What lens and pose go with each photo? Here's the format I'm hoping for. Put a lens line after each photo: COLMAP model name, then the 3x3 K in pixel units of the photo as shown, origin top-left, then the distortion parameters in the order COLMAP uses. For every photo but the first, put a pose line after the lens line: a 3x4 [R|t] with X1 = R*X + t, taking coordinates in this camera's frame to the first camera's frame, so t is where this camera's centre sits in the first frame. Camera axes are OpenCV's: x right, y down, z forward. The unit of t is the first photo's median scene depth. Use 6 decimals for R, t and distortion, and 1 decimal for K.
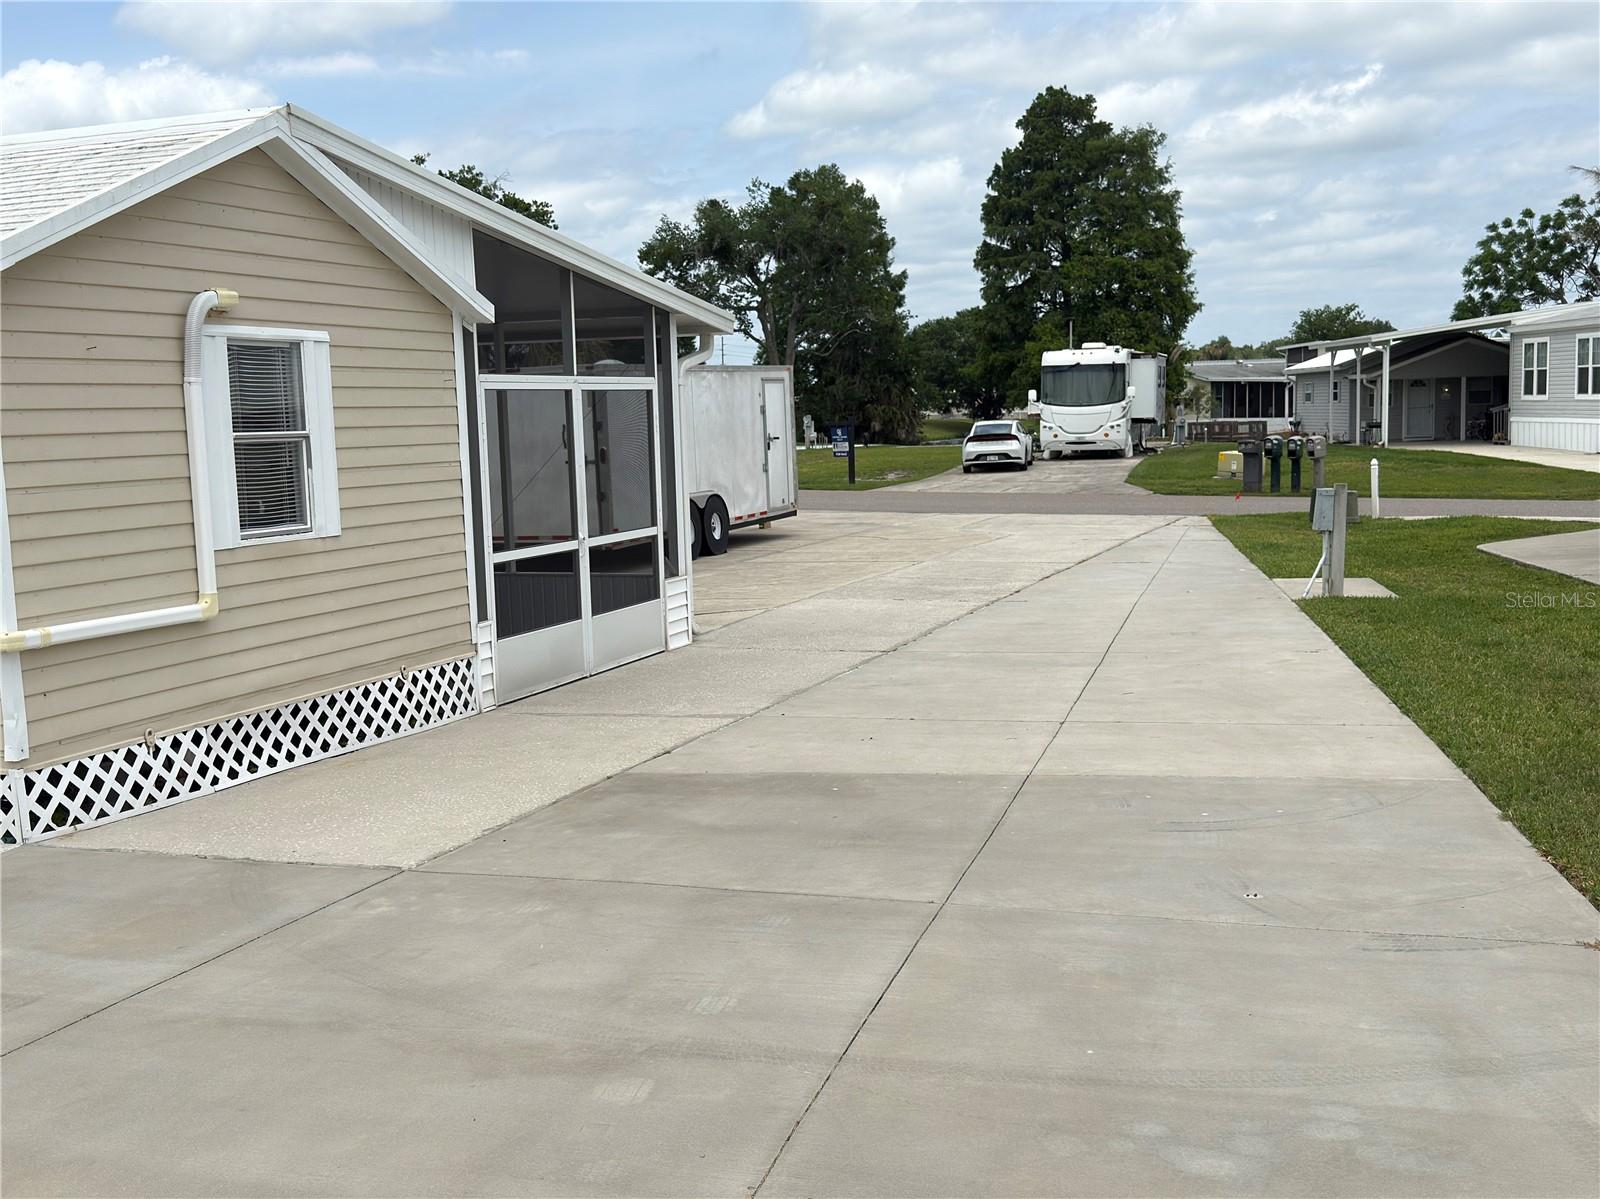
lens RADIAL K [[1748.0, 0, 792.9], [0, 1748.0, 619.3], [0, 0, 1]] dist [0.107381, 0.000000]
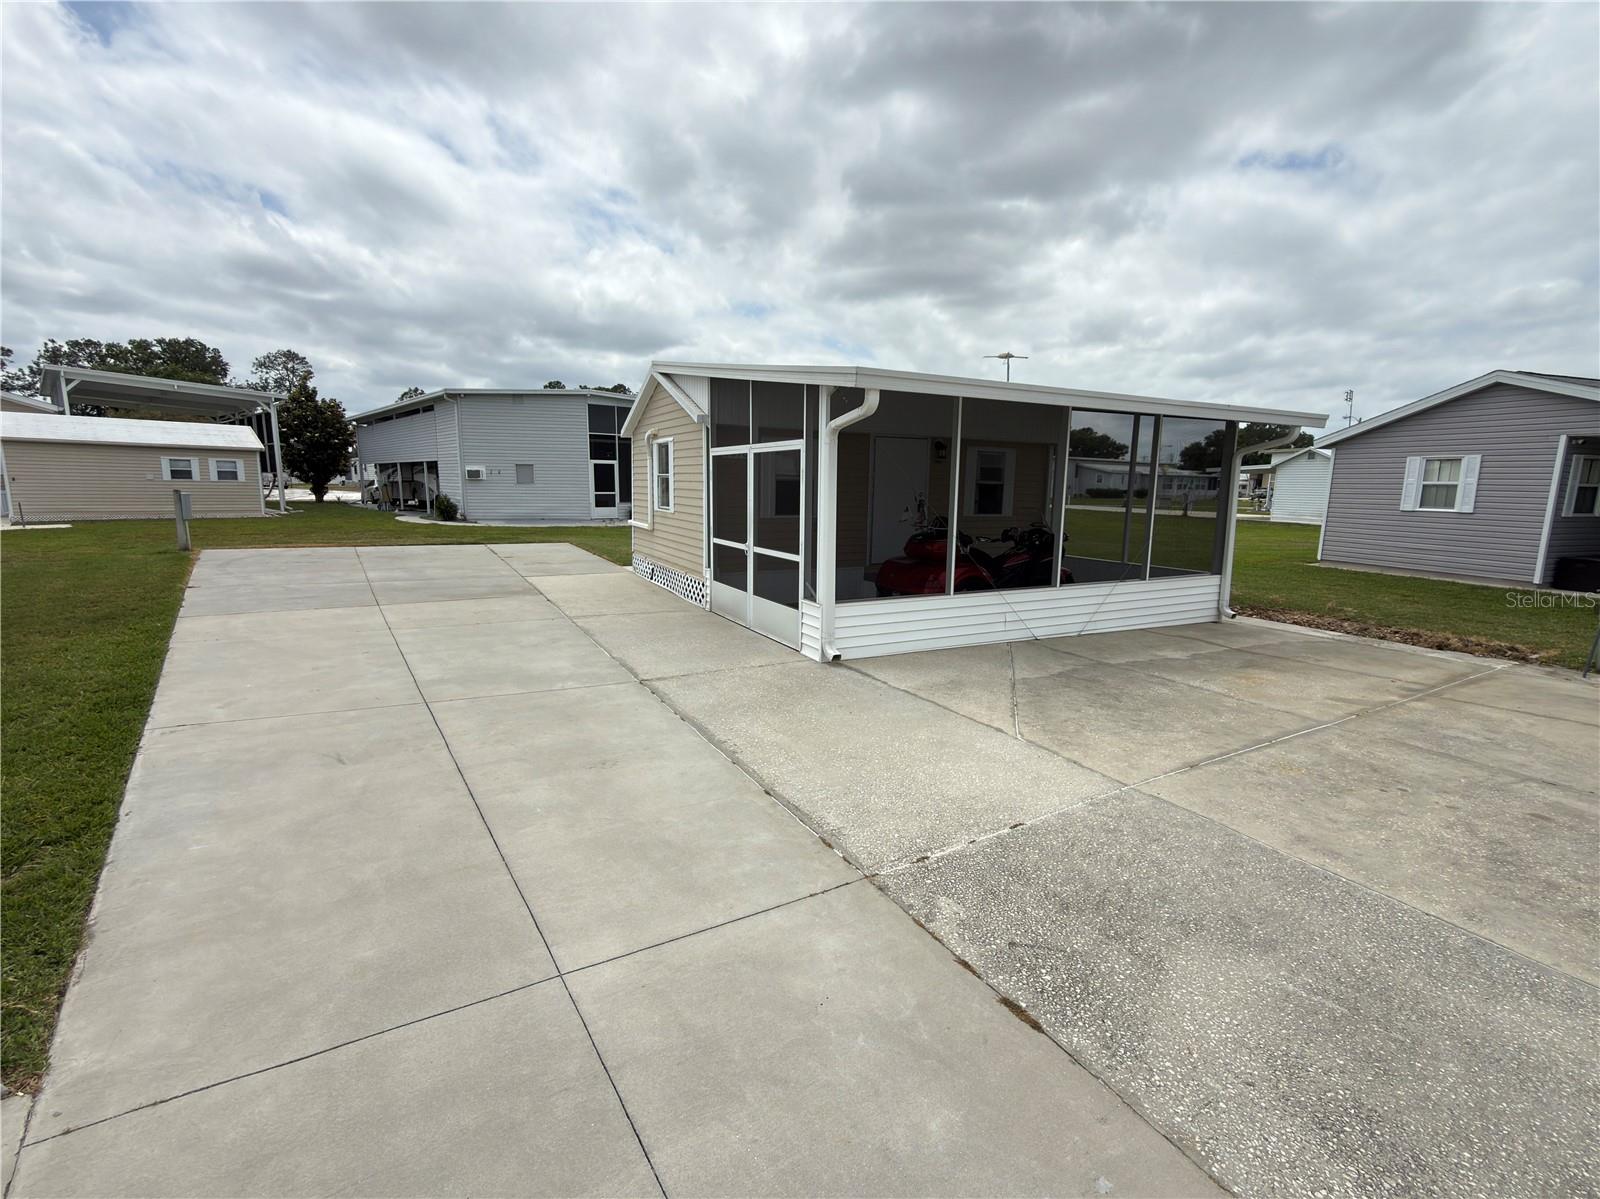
lens RADIAL K [[709.5, 0, 790.5], [0, 709.5, 594.0], [0, 0, 1]] dist [0.011222, -0.003336]
pose [[-0.664922, 0.136069, -0.734414, 0.471027], [-0.084862, 0.963136, 0.255278, -0.236876], [0.742076, 0.232064, -0.628863, 1.975028]]
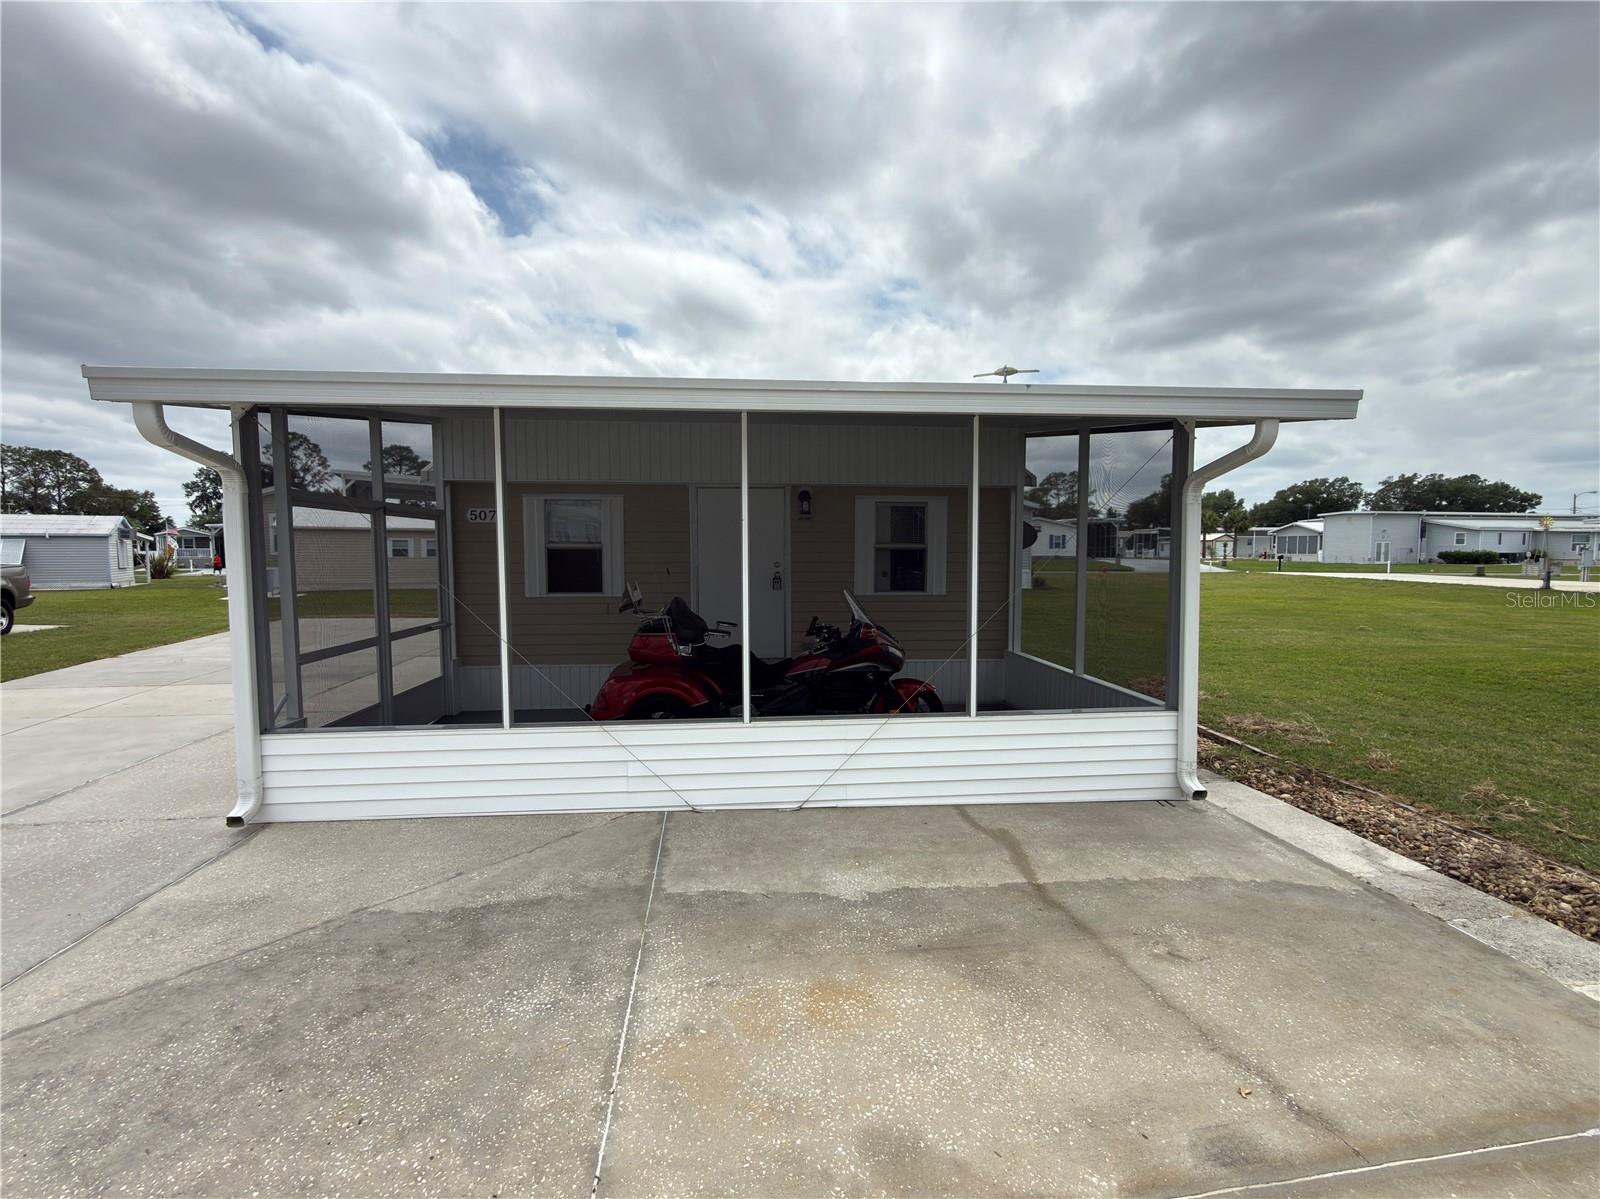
lens RADIAL K [[709.5, 0, 797.2], [0, 709.5, 621.0], [0, 0, 1]] dist [0.011222, -0.003336]
pose [[-0.895919, 0.074281, -0.437962, -0.221582], [-0.025408, 0.975737, 0.217466, -0.229711], [0.443489, 0.205960, -0.872294, 2.109082]]
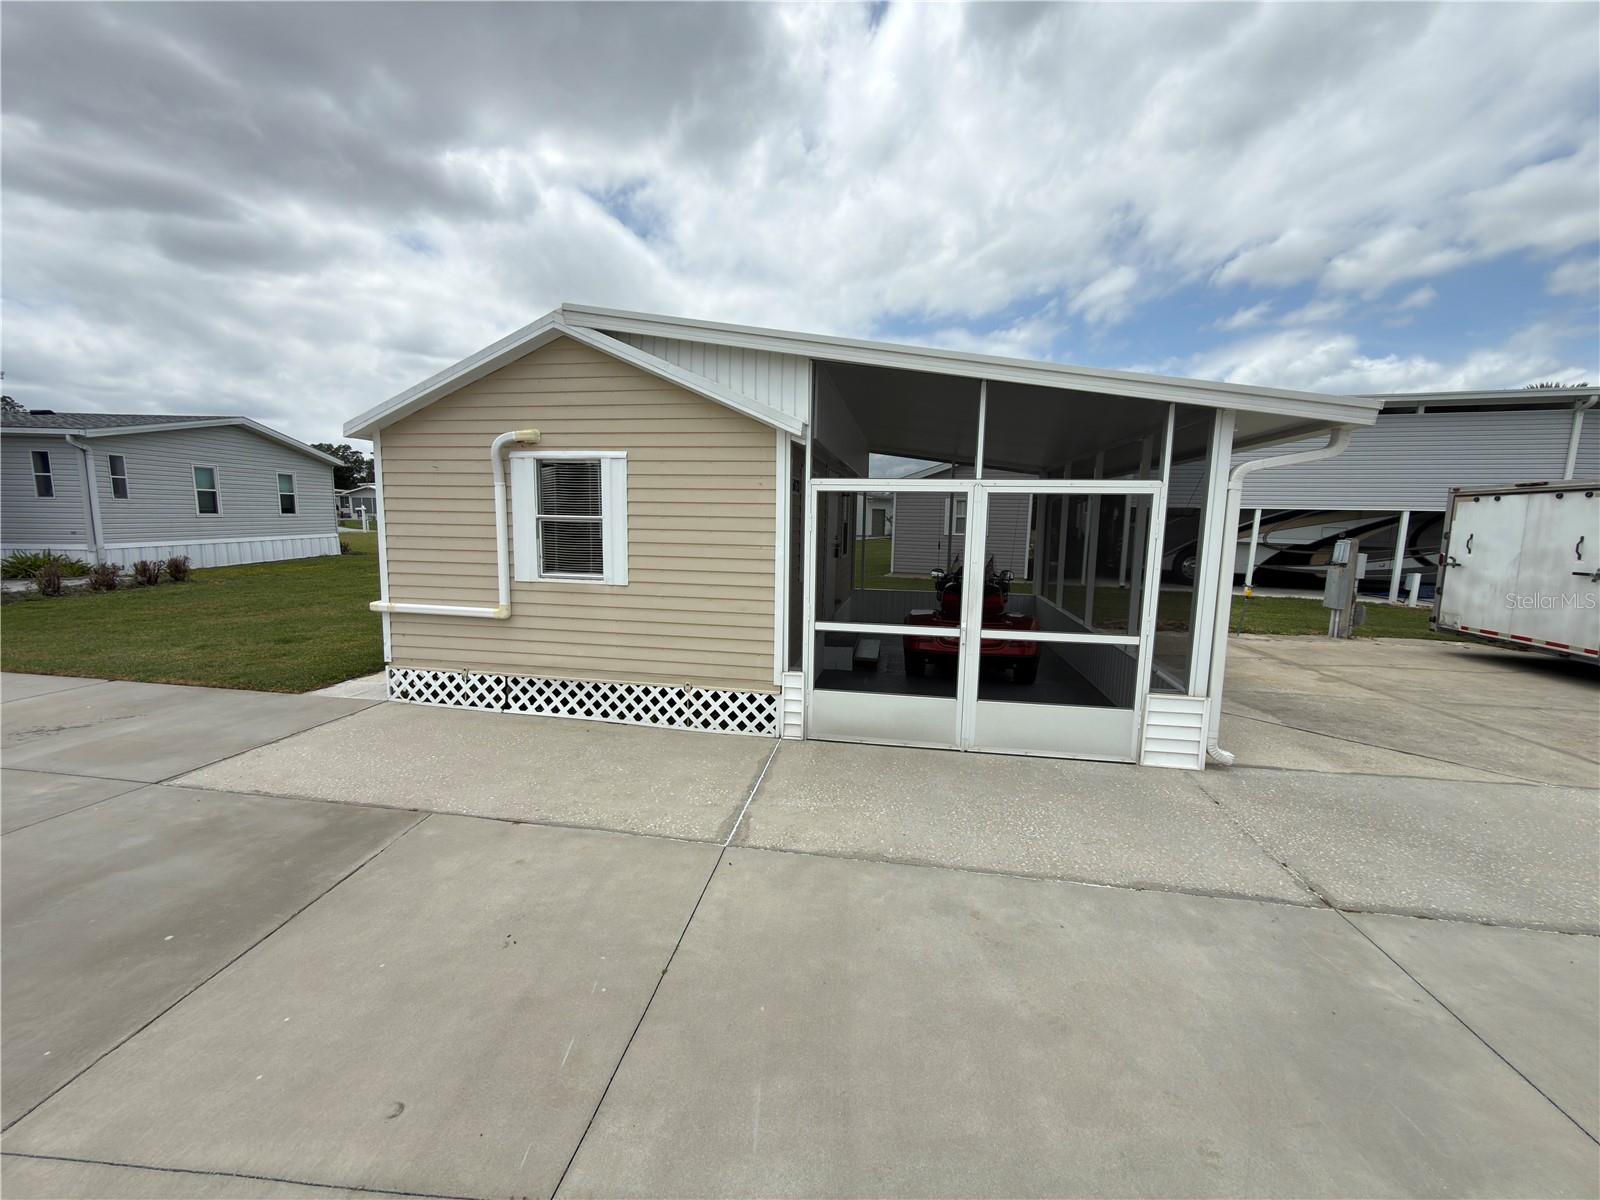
lens RADIAL K [[639.4, 0, 802.6], [0, 639.4, 607.1], [0, 0, 1]] dist [0.003723, -0.000854]
pose [[0.189074, 0.170351, -0.967074, 0.330753], [-0.138501, 0.979618, 0.145482, -0.139895], [0.972146, 0.106434, 0.208815, 1.105652]]
